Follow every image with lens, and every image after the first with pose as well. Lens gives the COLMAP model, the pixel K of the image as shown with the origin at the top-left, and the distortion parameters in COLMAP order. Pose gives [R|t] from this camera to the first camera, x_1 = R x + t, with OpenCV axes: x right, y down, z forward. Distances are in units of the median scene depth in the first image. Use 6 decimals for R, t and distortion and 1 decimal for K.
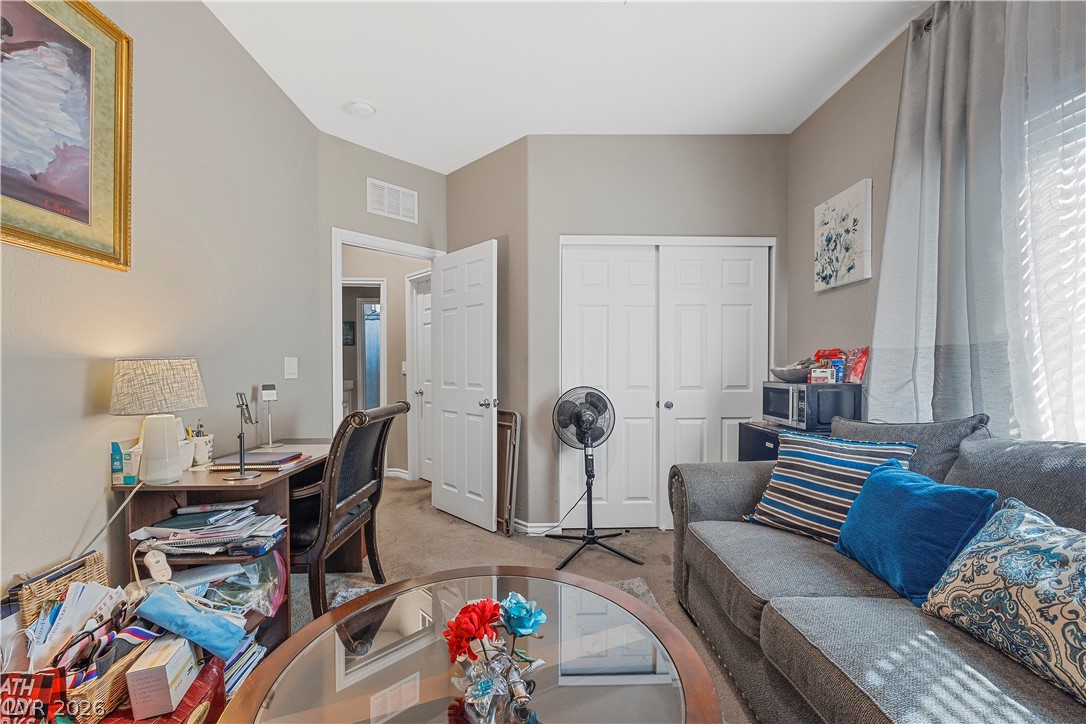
lens RADIAL K [[434.9, 0, 543.0], [0, 434.9, 362.0], [0, 0, 1]] dist [-0.002077, -0.000329]
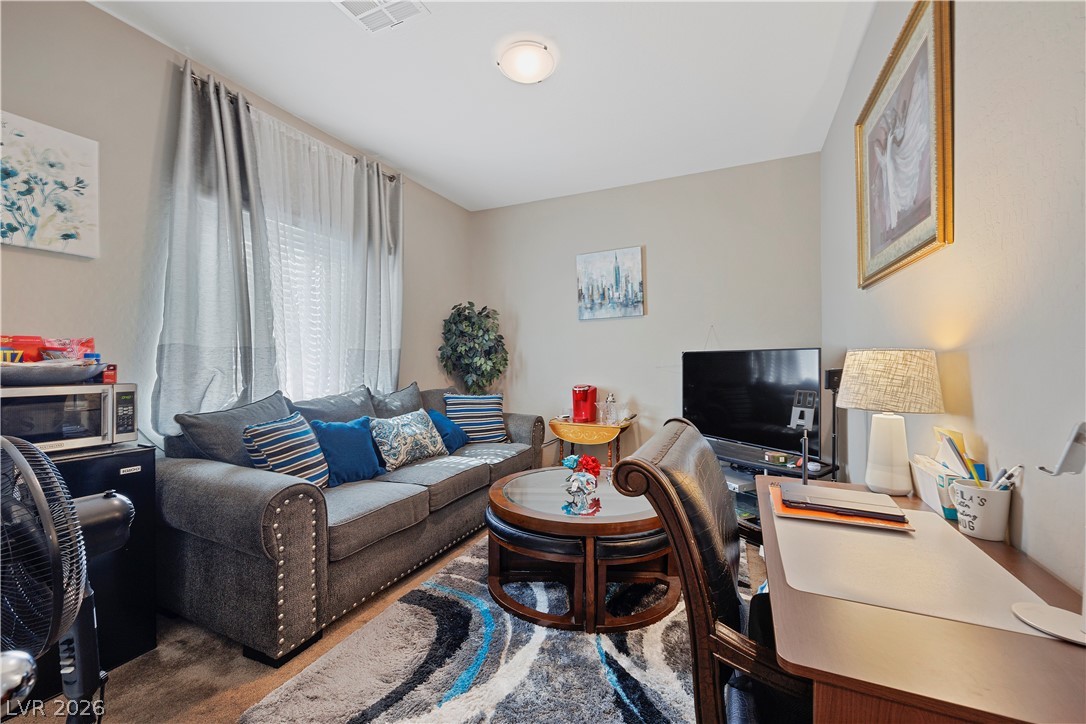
lens RADIAL K [[434.9, 0, 543.0], [0, 434.9, 362.0], [0, 0, 1]] dist [-0.002077, -0.000329]
pose [[-0.897272, 0.004054, 0.441460, -0.399973], [-0.002056, 0.999909, -0.013362, 0.019708], [-0.441473, -0.012897, -0.897182, 1.309650]]
